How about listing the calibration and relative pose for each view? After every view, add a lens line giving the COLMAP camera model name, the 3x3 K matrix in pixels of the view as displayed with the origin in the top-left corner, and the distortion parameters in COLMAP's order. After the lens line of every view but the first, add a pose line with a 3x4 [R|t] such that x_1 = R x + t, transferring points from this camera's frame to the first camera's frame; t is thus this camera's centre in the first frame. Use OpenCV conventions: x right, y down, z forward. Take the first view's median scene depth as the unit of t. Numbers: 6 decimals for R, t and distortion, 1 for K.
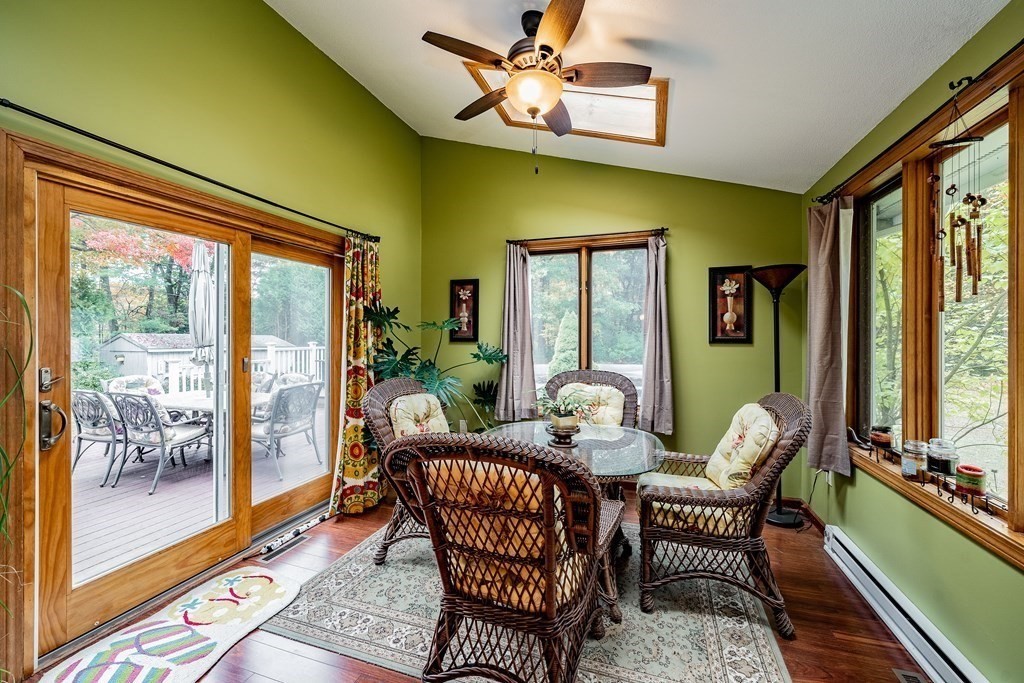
lens RADIAL K [[417.0, 0, 502.8], [0, 417.0, 337.4], [0, 0, 1]] dist [-0.002735, 0.000098]
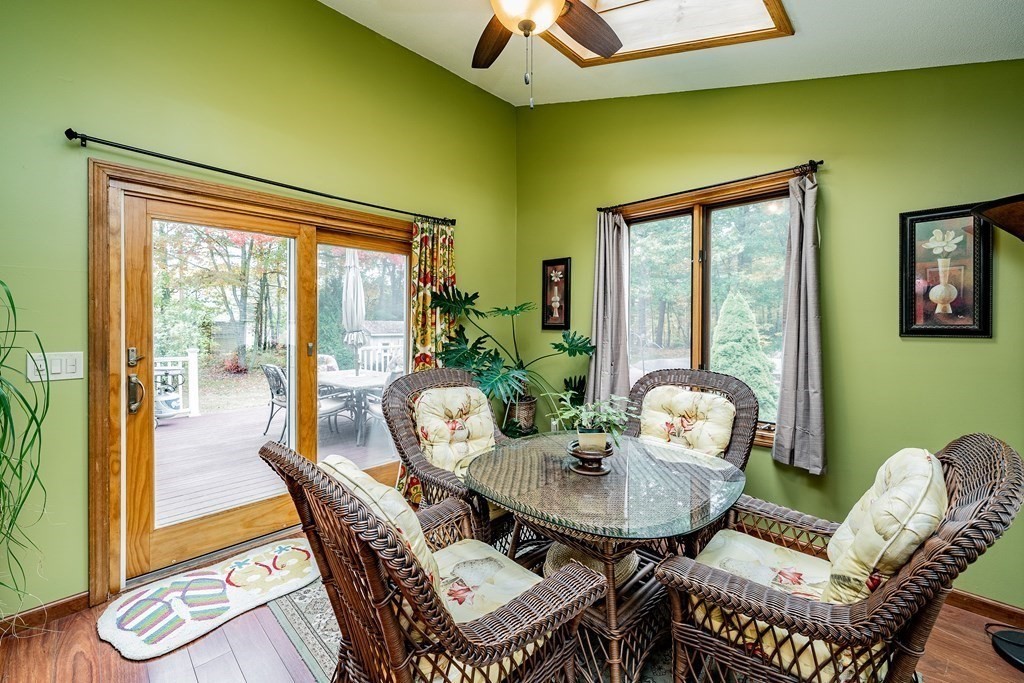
lens RADIAL K [[417.0, 0, 516.7], [0, 417.0, 325.9], [0, 0, 1]] dist [-0.002735, 0.000098]
pose [[0.902130, 0.005204, -0.431432, 0.287568], [-0.004245, 0.999986, 0.003185, -0.000201], [0.431443, -0.001042, 0.902140, 0.229076]]
